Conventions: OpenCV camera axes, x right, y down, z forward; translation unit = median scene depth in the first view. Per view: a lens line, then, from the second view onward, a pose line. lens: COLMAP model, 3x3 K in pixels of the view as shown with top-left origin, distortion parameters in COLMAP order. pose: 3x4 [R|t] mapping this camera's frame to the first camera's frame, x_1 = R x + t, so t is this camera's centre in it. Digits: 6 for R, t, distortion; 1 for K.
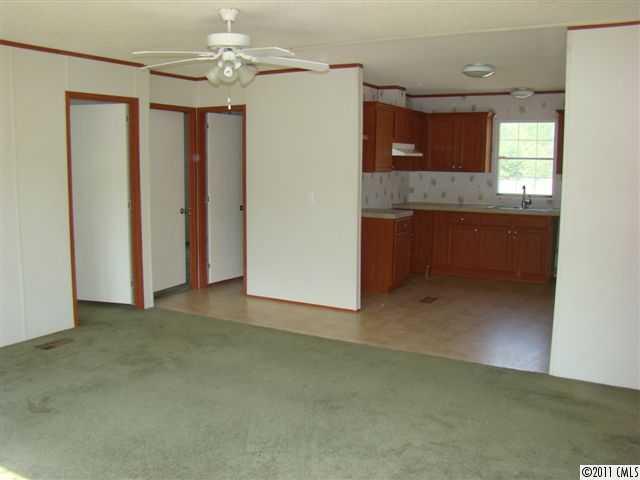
lens RADIAL K [[603.0, 0, 319.7], [0, 603.0, 238.8], [0, 0, 1]] dist [-0.105785, 0.000000]
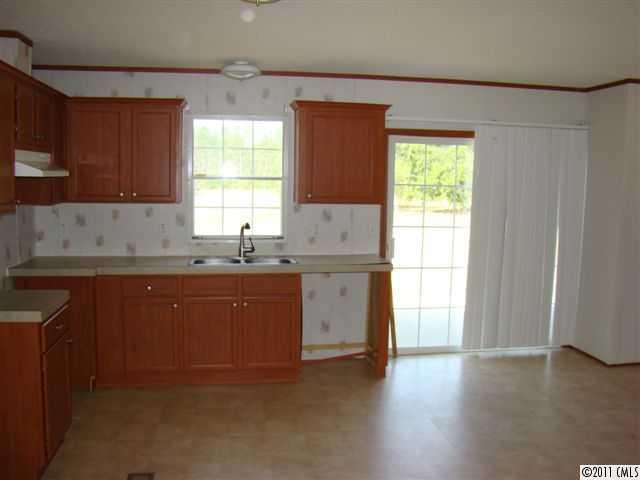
lens RADIAL K [[603.0, 0, 306.3], [0, 603.0, 254.7], [0, 0, 1]] dist [-0.105785, 0.000000]
pose [[0.794965, -0.075406, 0.601950, 0.019028], [0.074601, 0.996865, 0.026355, -0.066059], [-0.602051, 0.023954, 0.798098, 0.454115]]
